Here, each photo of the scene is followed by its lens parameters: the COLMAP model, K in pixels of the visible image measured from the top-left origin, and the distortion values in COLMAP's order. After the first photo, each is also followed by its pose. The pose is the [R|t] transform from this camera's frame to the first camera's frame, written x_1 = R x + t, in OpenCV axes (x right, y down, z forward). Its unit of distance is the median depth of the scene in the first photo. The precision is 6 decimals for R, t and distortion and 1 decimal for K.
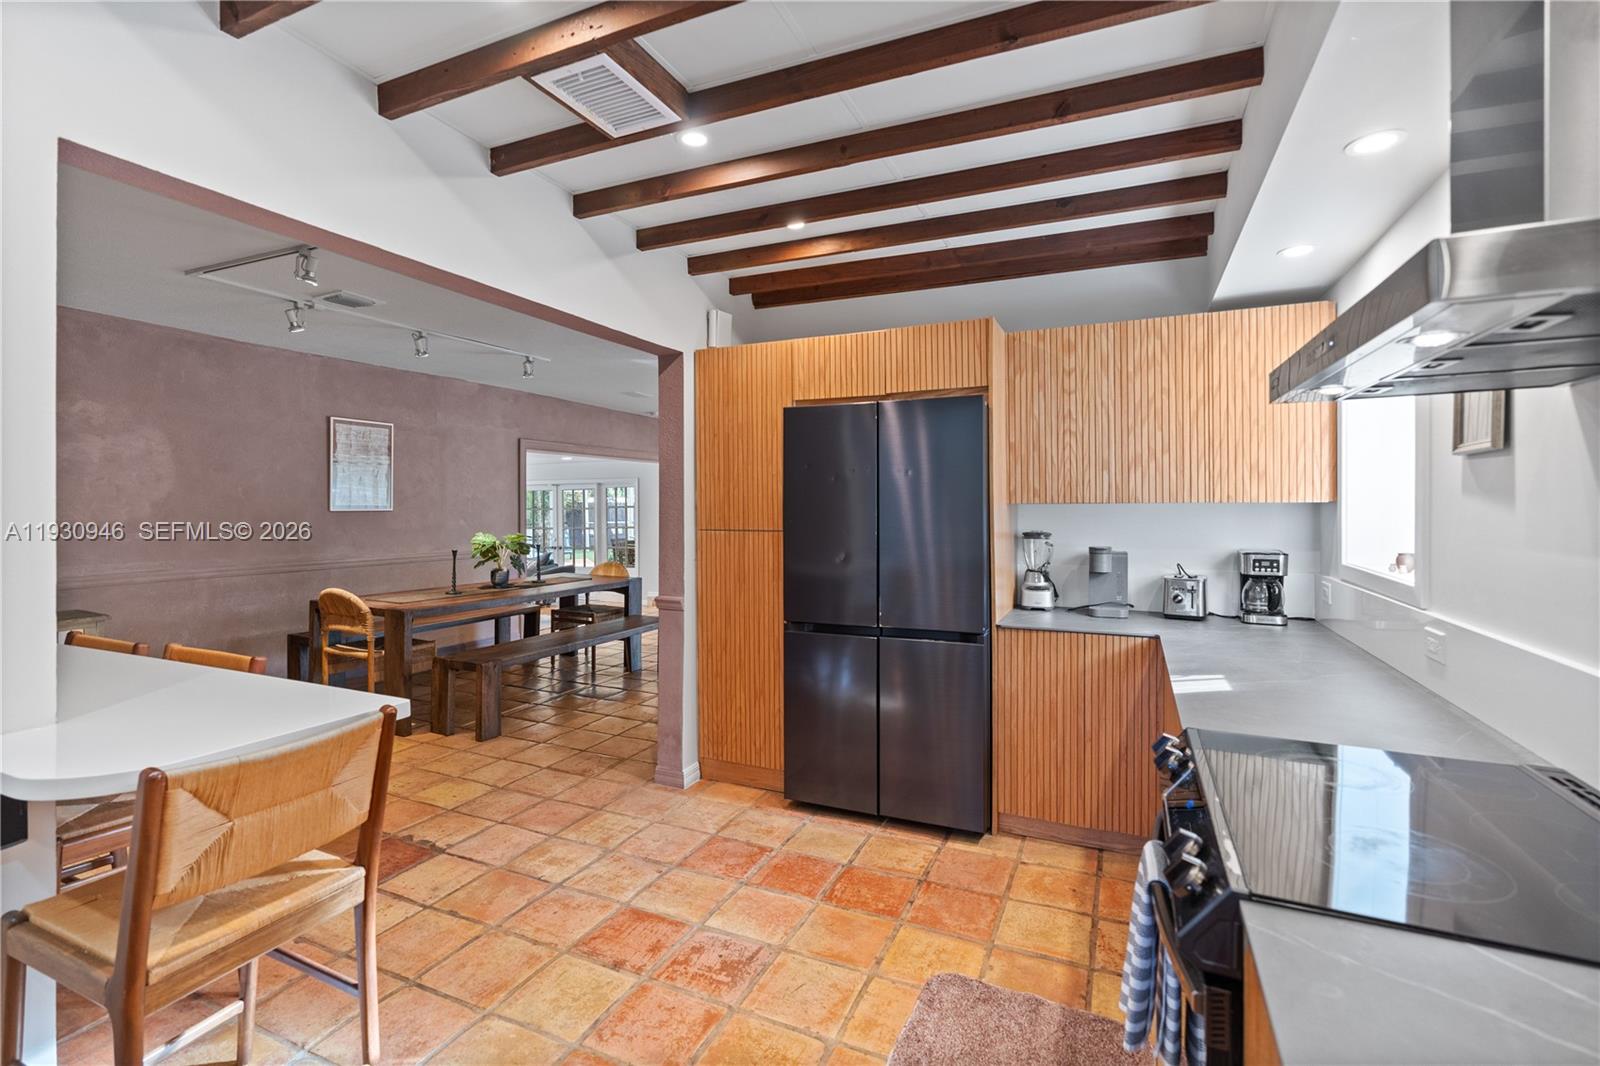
lens RADIAL K [[728.5, 0, 797.6], [0, 728.5, 515.6], [0, 0, 1]] dist [-0.009171, 0.002971]
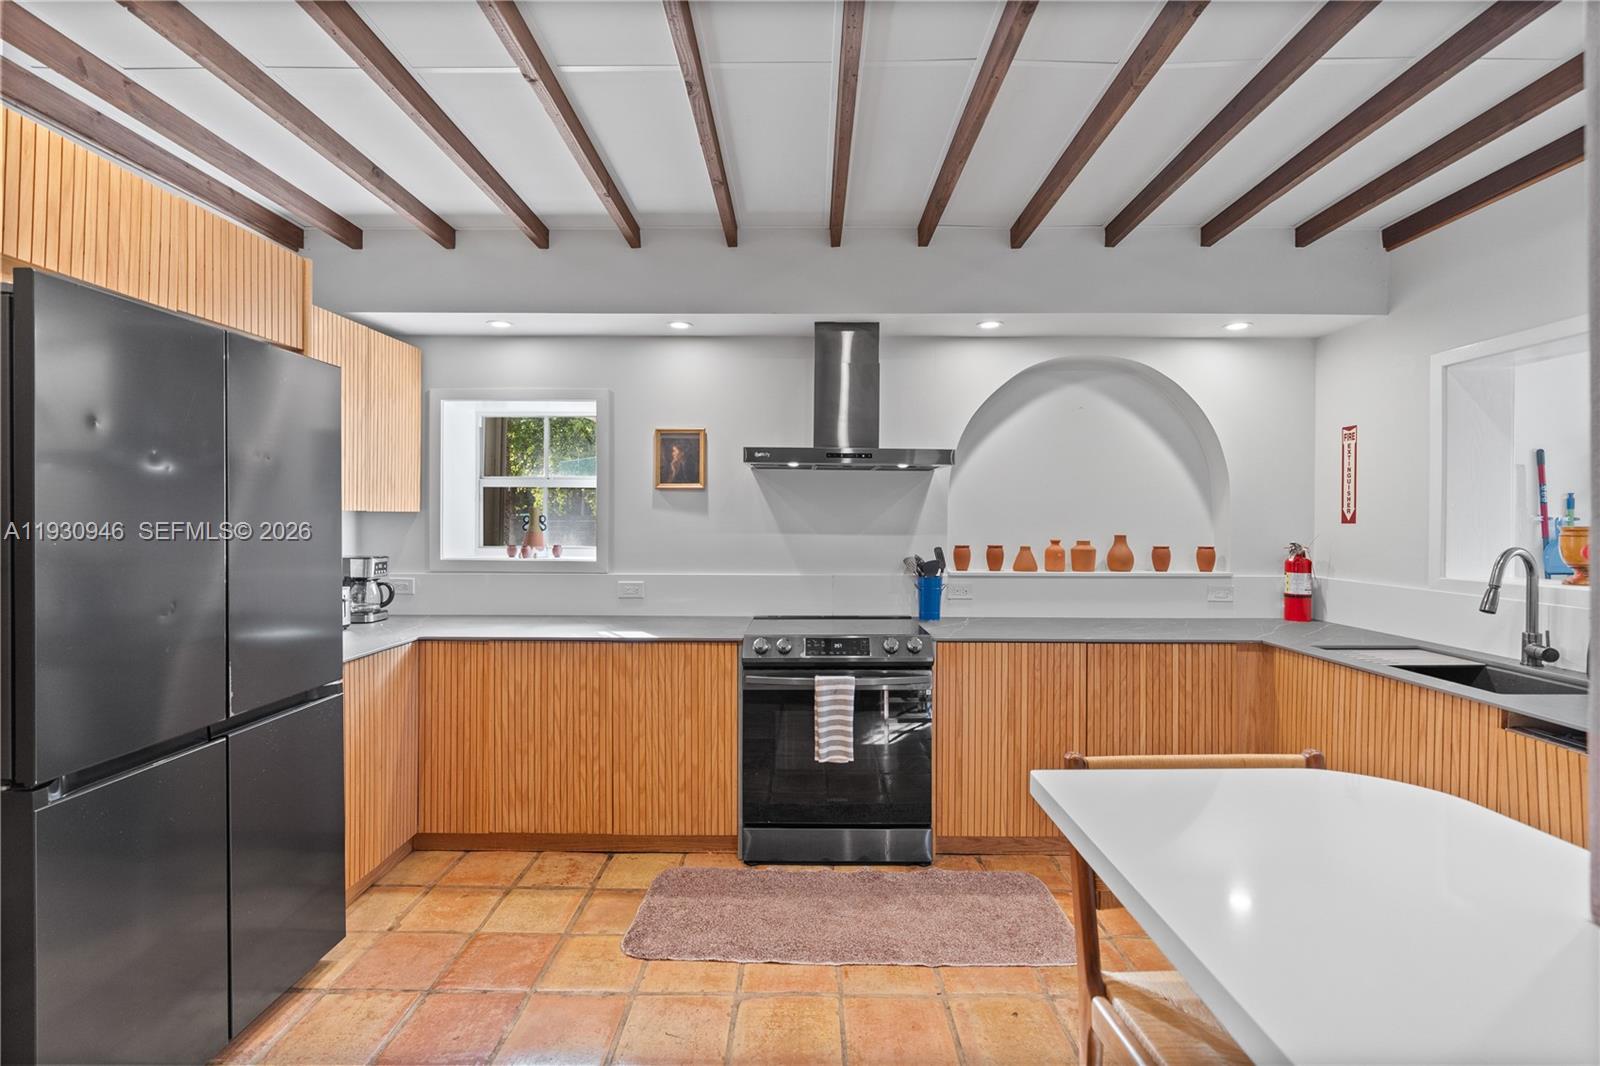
lens RADIAL K [[728.5, 0, 798.8], [0, 728.5, 522.2], [0, 0, 1]] dist [-0.009171, 0.002971]
pose [[-0.404091, -0.005761, 0.914701, -0.764499], [0.007120, 0.999930, 0.009443, -0.008805], [-0.914691, 0.010329, -0.404021, 1.033088]]
